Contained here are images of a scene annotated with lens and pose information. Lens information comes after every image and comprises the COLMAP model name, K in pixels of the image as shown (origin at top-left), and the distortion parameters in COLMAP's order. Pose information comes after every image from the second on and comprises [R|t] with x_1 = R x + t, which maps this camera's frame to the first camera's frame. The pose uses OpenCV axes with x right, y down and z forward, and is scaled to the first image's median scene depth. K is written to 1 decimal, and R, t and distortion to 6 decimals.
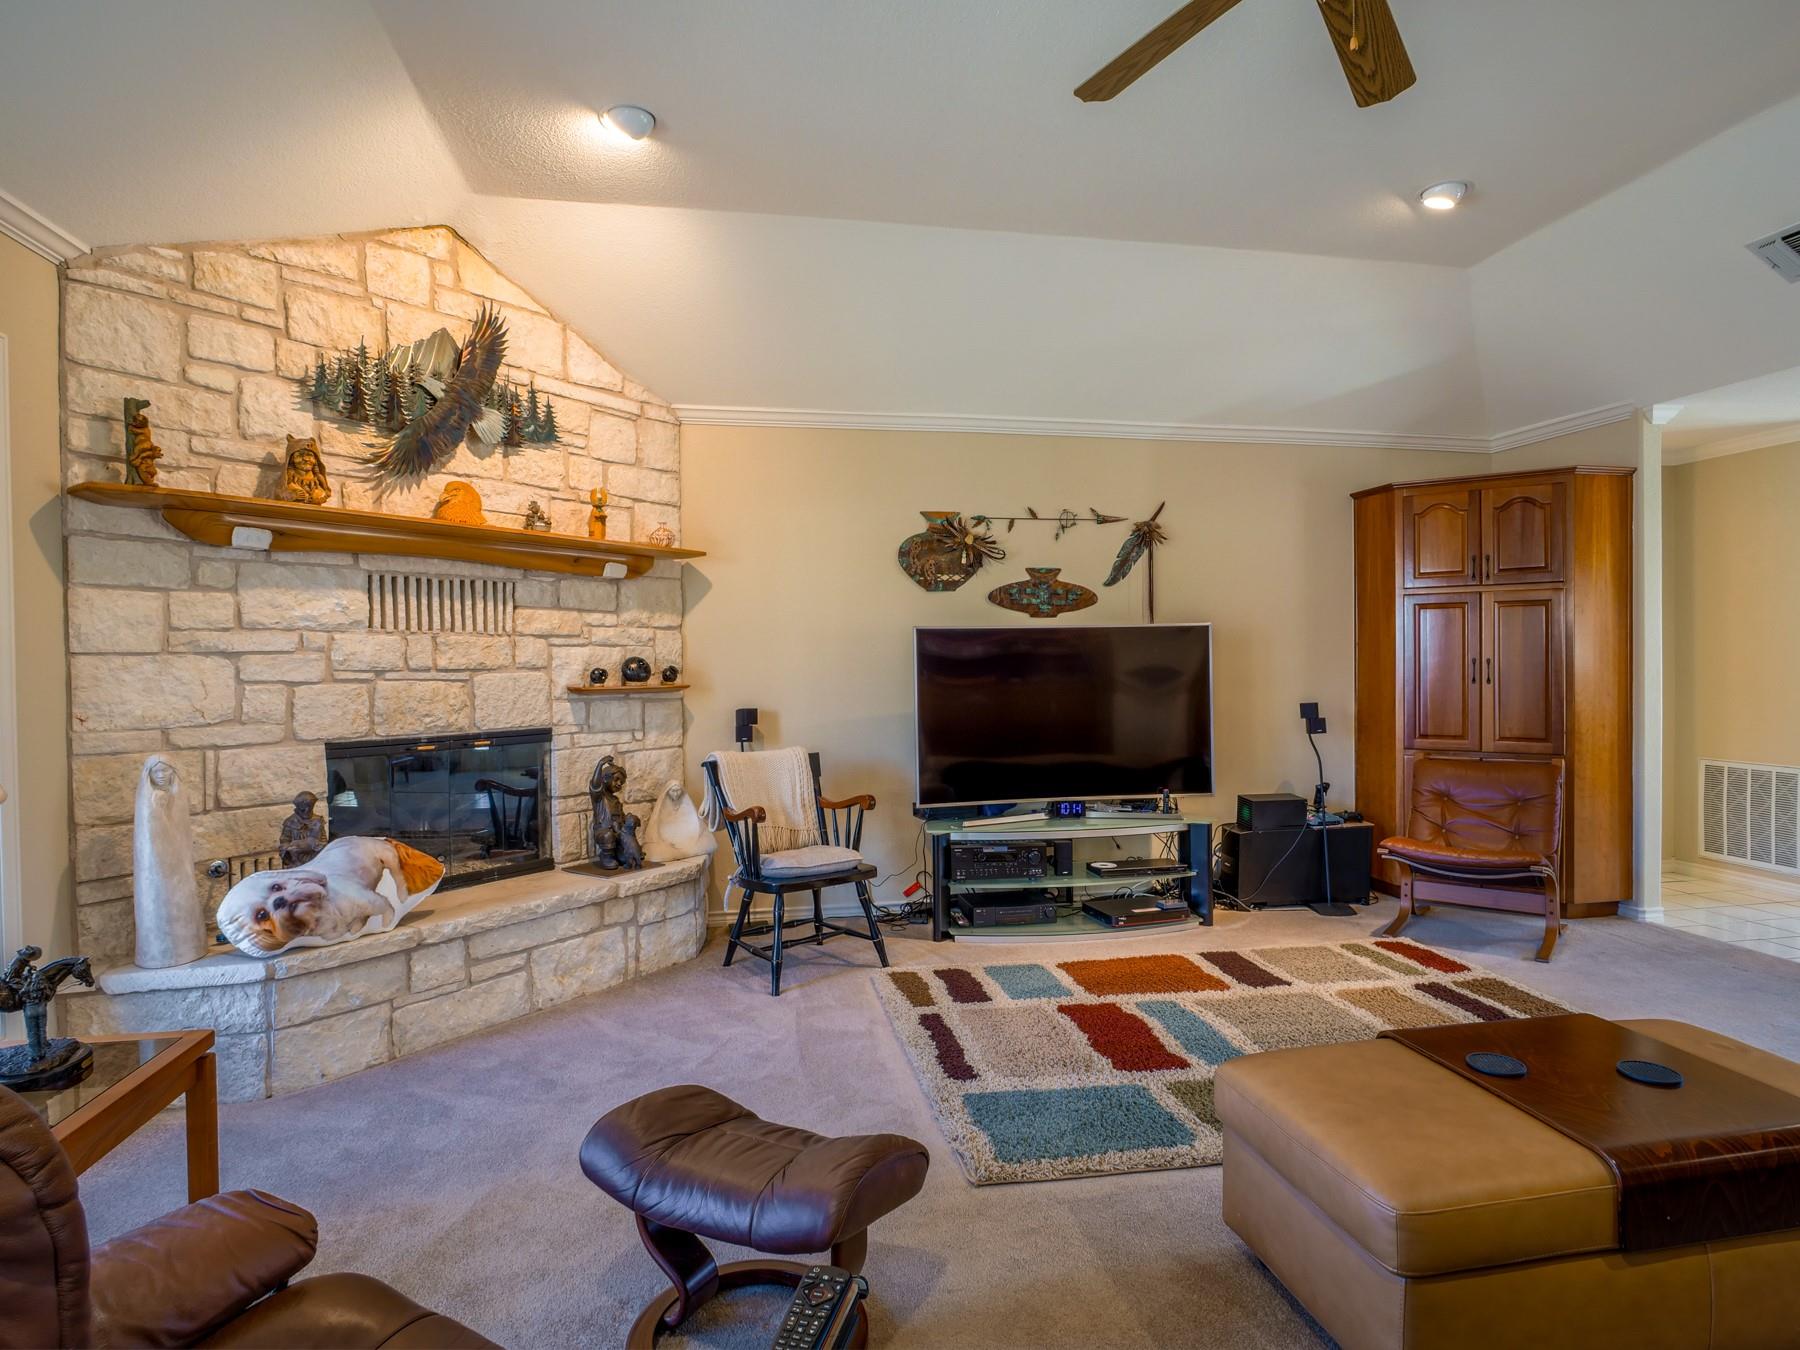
lens RADIAL K [[984.2, 0, 896.0], [0, 984.2, 672.0], [0, 0, 1]] dist [-0.017974, 0.006381]
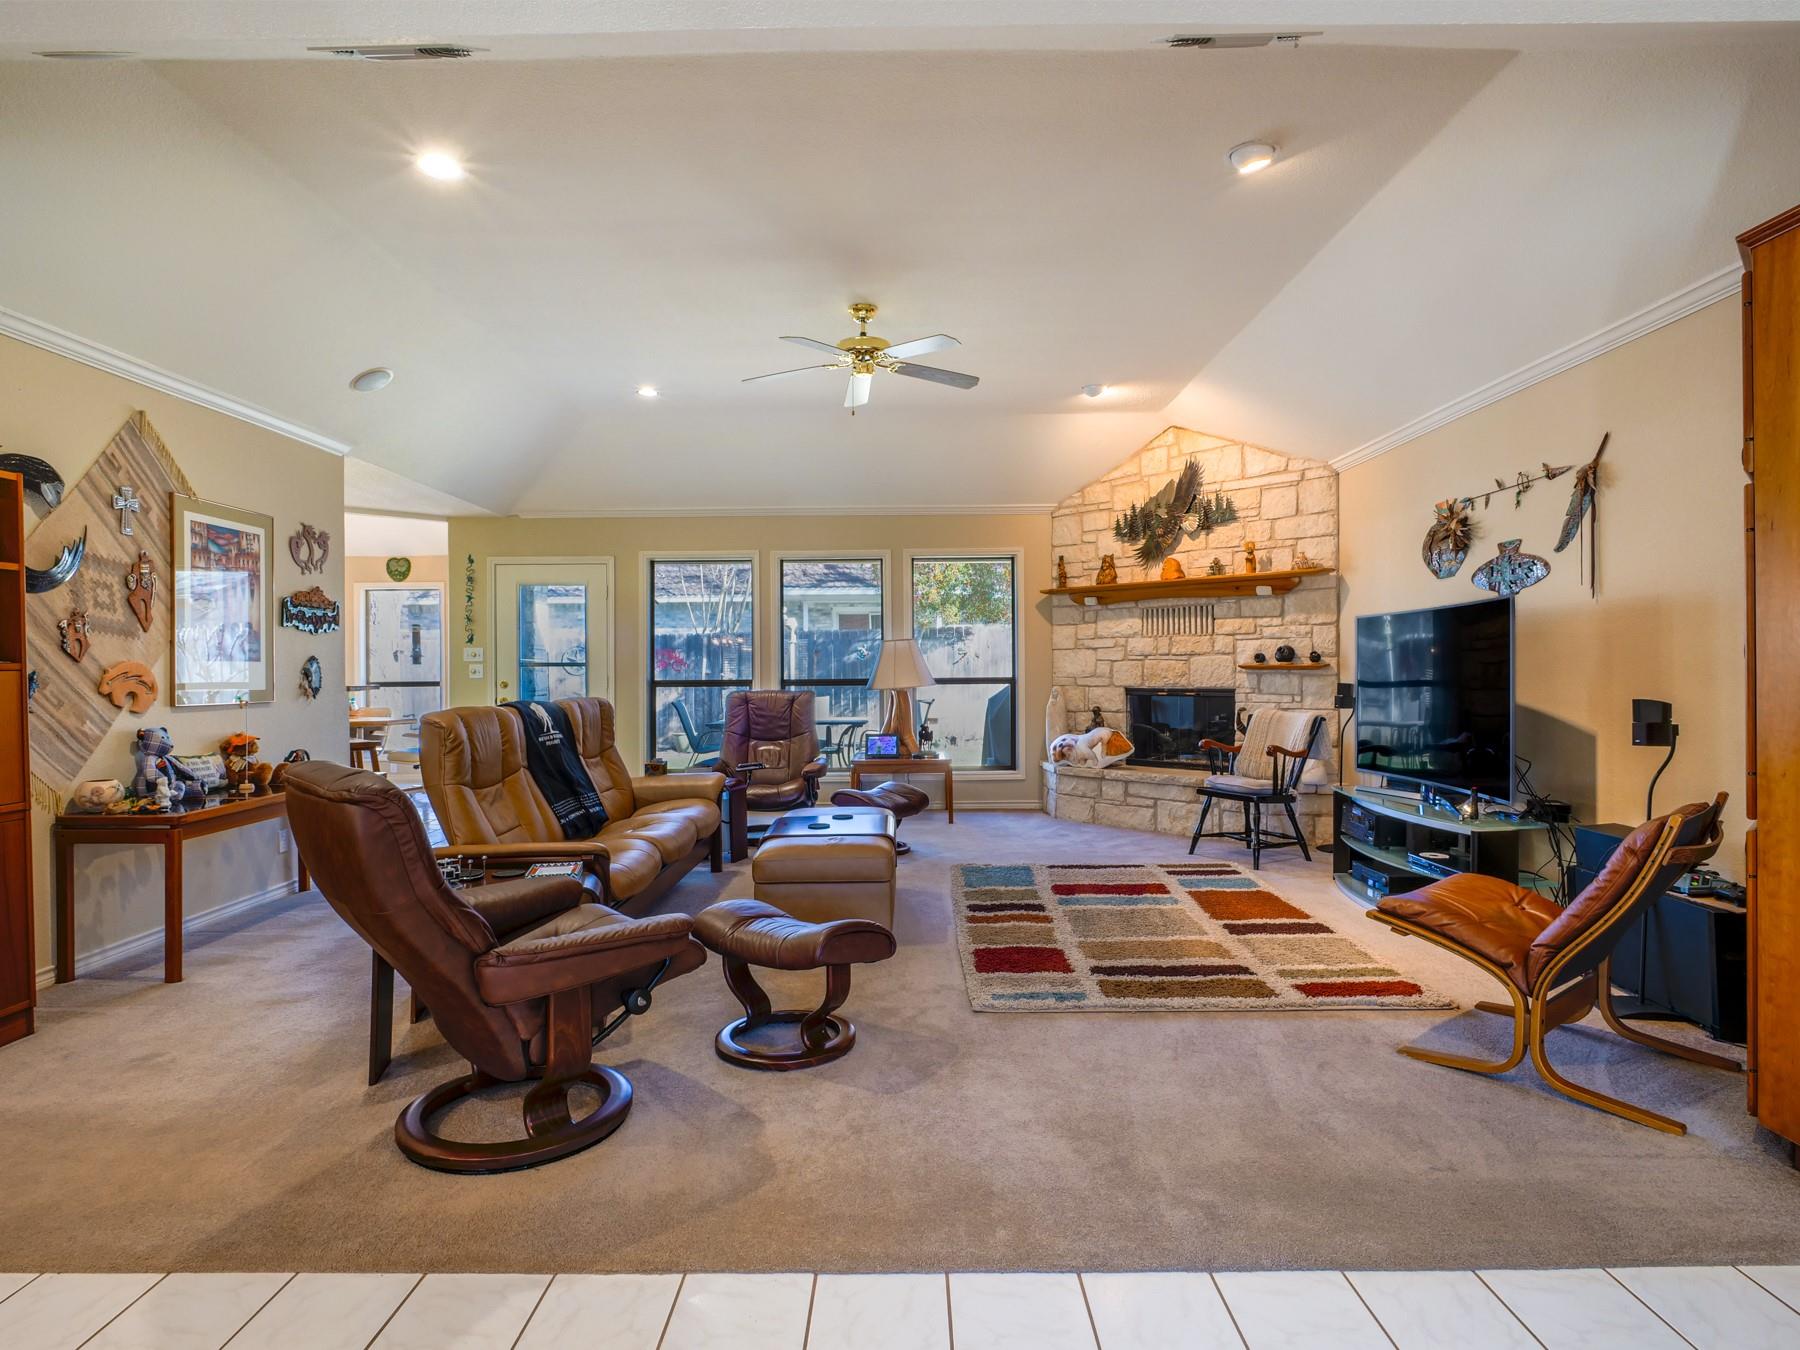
lens RADIAL K [[984.2, 0, 903.9], [0, 984.2, 672.2], [0, 0, 1]] dist [-0.017974, 0.006381]
pose [[-0.177917, 0.014467, -0.983939, 1.401140], [0.000921, 0.999894, 0.014535, 0.003408], [0.984045, 0.001680, -0.177912, 0.738530]]
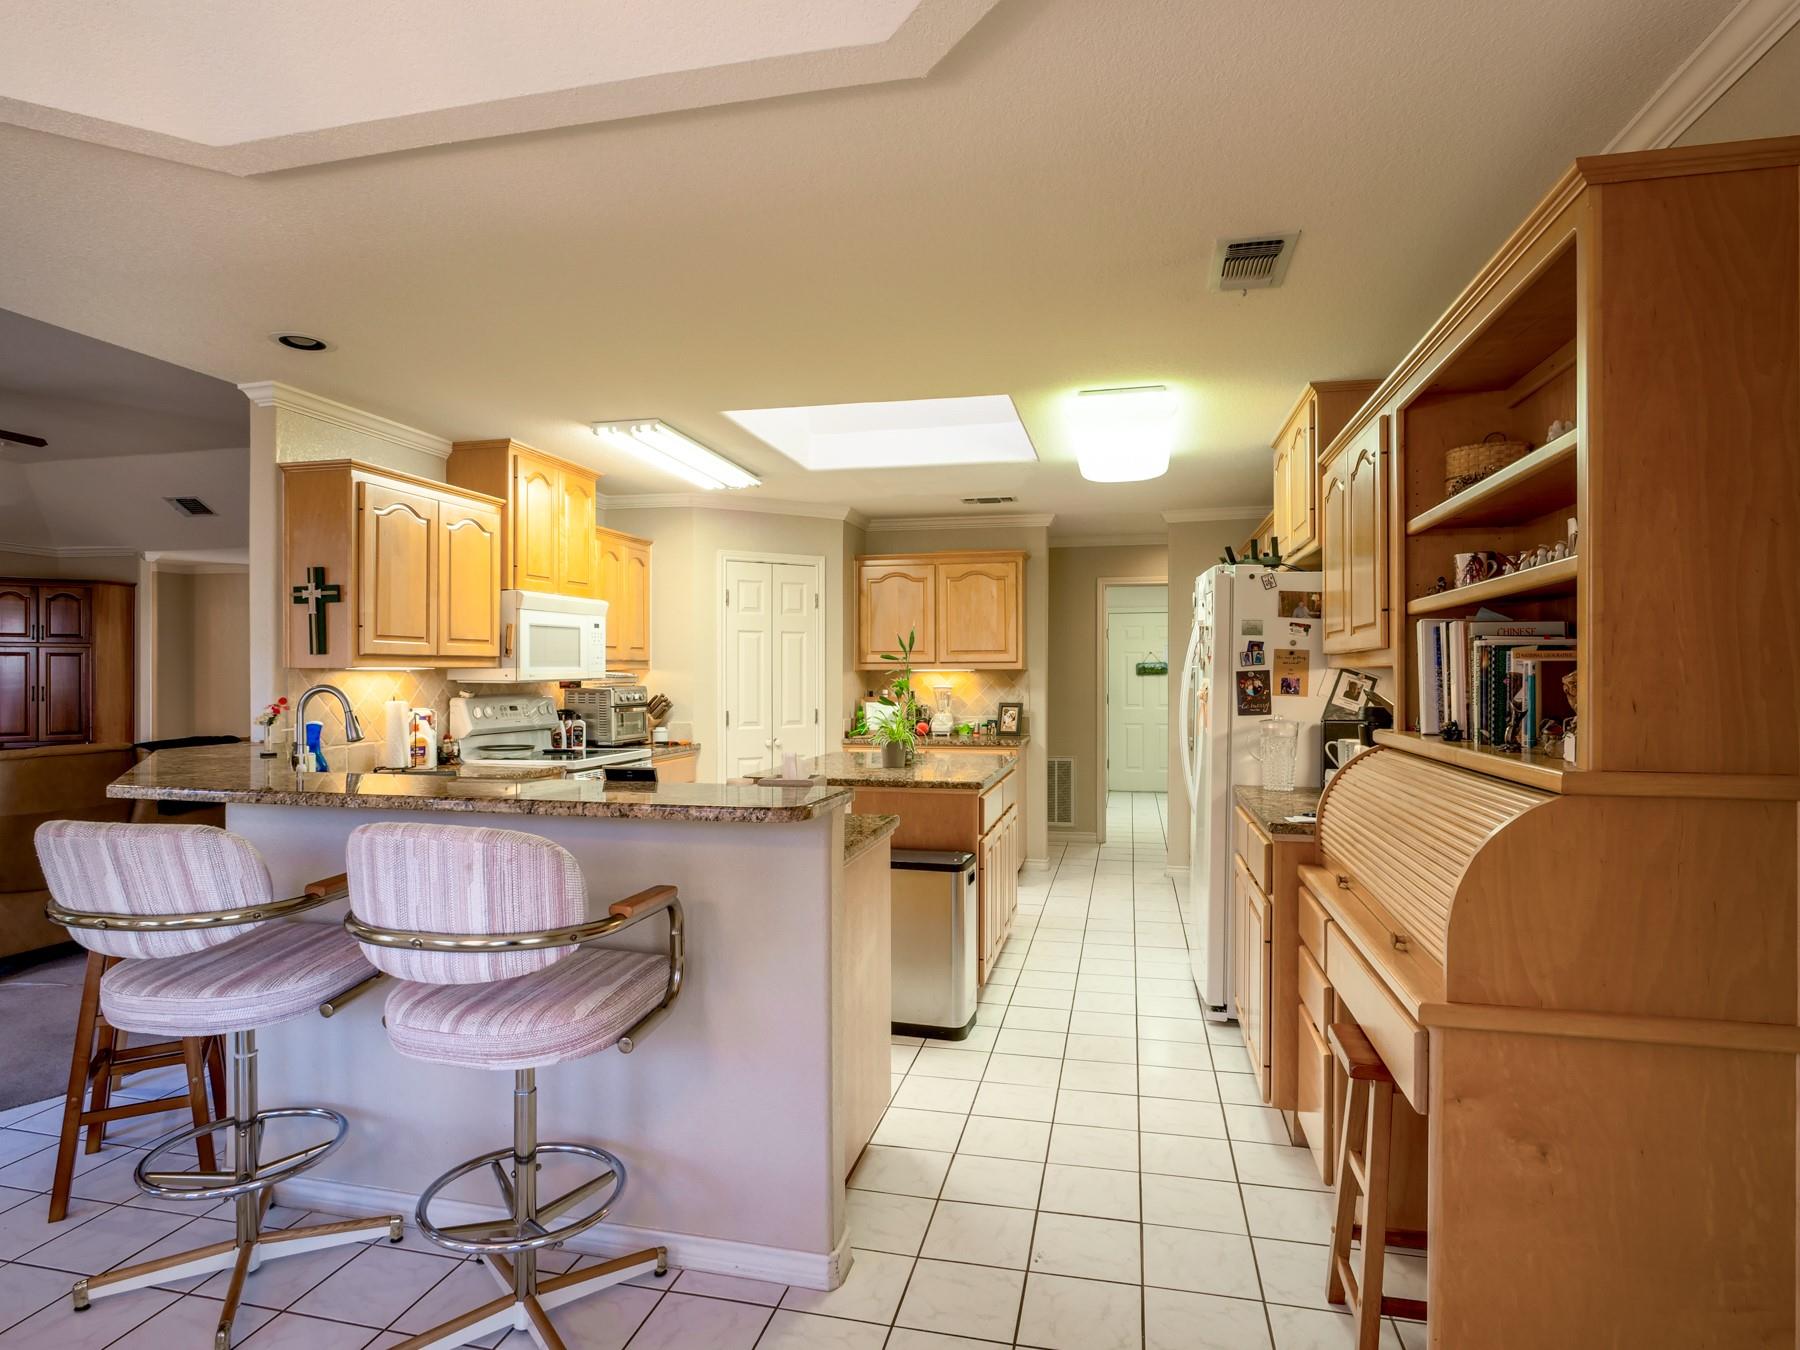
lens RADIAL K [[984.2, 0, 899.5], [0, 984.2, 671.2], [0, 0, 1]] dist [-0.017974, 0.006381]
pose [[0.395520, 0.007877, 0.918423, -0.413327], [0.004071, 0.999938, -0.010329, -0.017881], [-0.918448, 0.007824, 0.395464, -1.190489]]
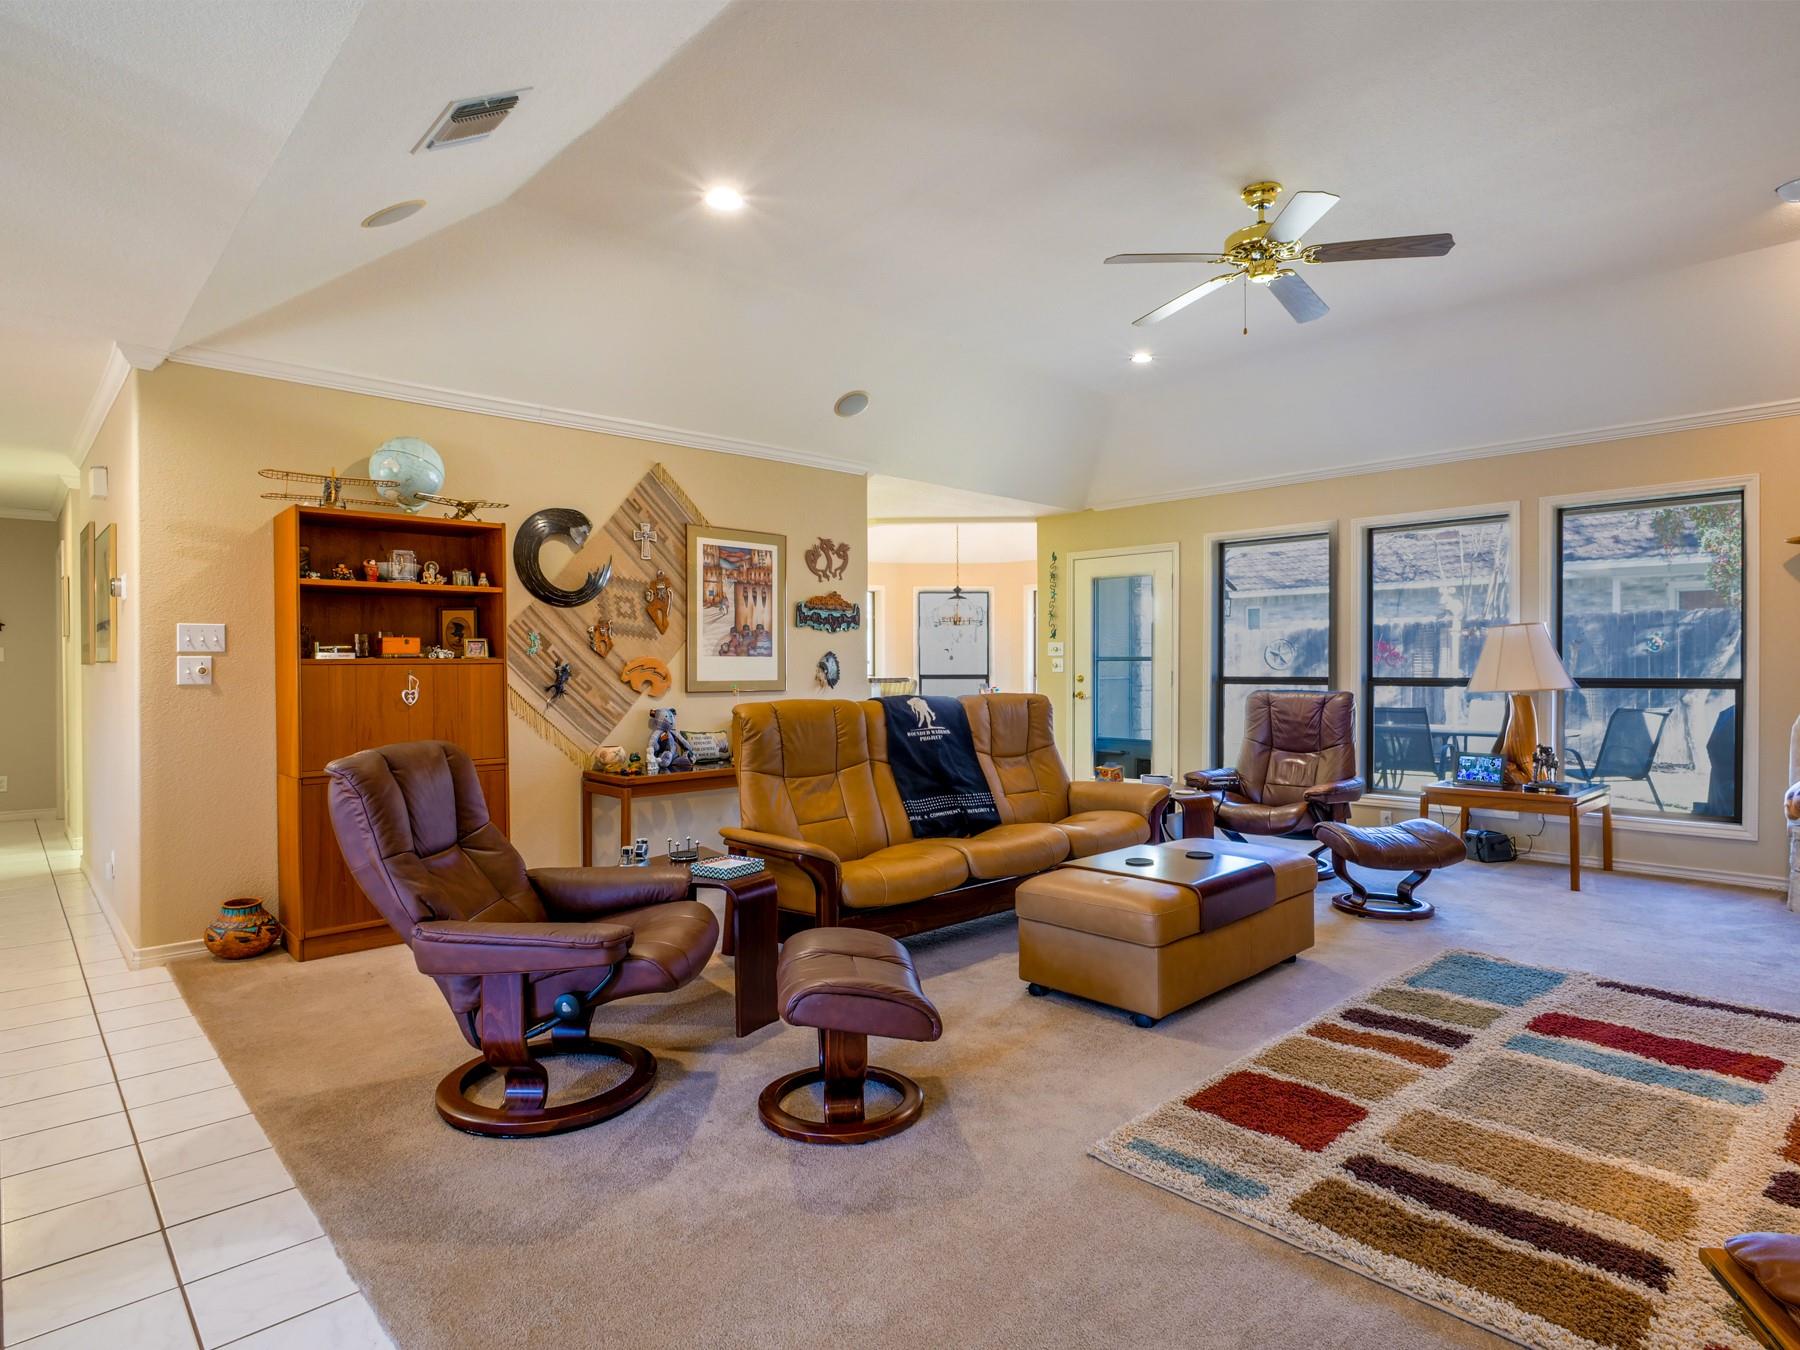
lens RADIAL K [[984.2, 0, 902.7], [0, 984.2, 675.2], [0, 0, 1]] dist [-0.017974, 0.006381]
pose [[-0.836736, 0.016594, -0.547354, 1.000571], [0.005806, 0.999753, 0.021434, 0.004304], [0.547575, 0.014757, -0.836626, 1.061213]]
